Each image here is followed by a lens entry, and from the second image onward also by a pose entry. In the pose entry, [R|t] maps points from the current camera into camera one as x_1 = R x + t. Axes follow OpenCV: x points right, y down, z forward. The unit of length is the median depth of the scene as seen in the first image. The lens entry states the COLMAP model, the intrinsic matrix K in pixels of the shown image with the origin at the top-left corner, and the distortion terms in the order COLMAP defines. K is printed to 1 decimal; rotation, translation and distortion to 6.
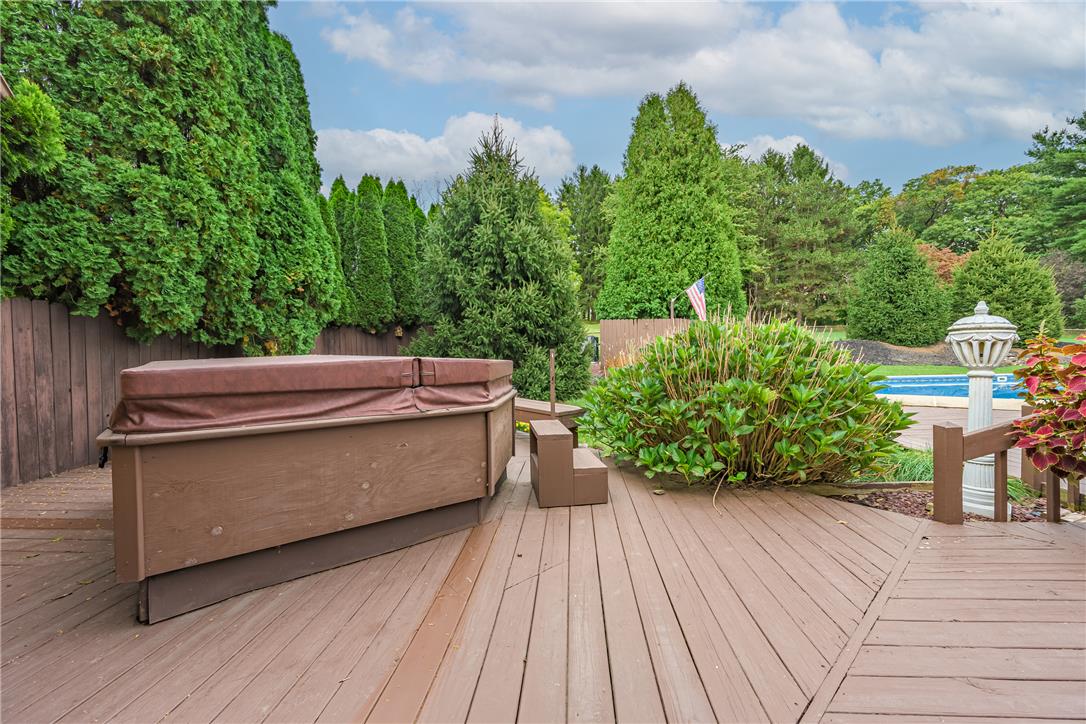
lens RADIAL K [[425.3, 0, 541.3], [0, 425.3, 361.0], [0, 0, 1]] dist [-0.002514, -0.000175]
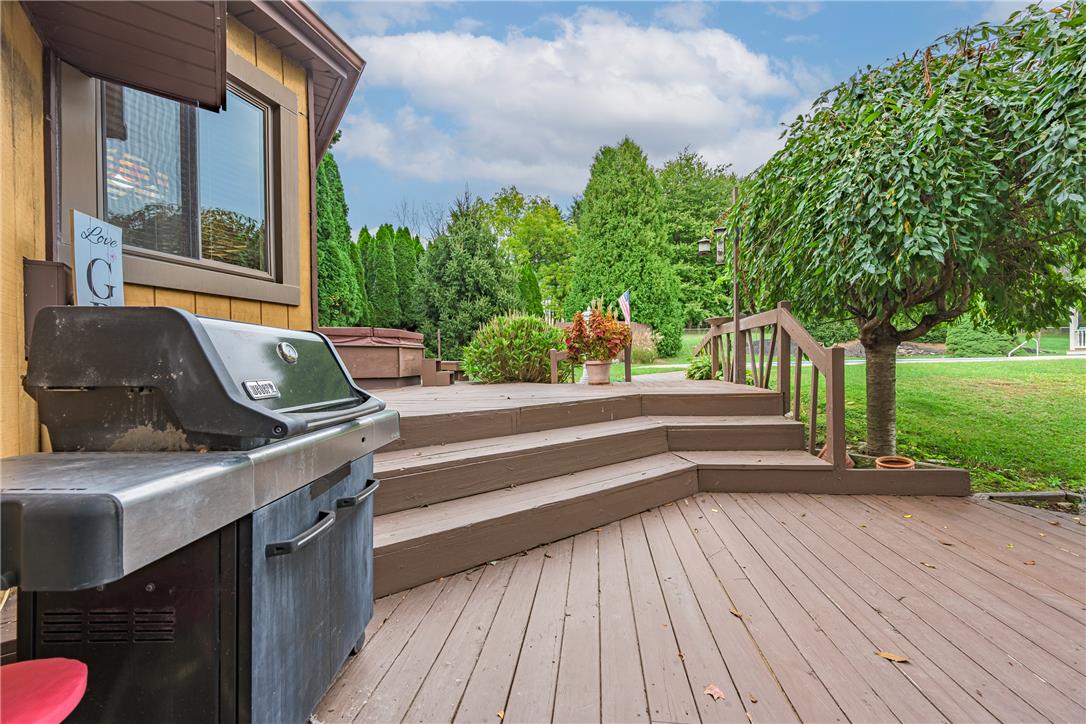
lens RADIAL K [[425.3, 0, 544.6], [0, 425.3, 362.3], [0, 0, 1]] dist [-0.002514, -0.000175]
pose [[0.997660, -0.005960, -0.068105, 0.302974], [0.004865, 0.999856, -0.016228, 0.077754], [0.068192, 0.015858, 0.997546, -0.517230]]
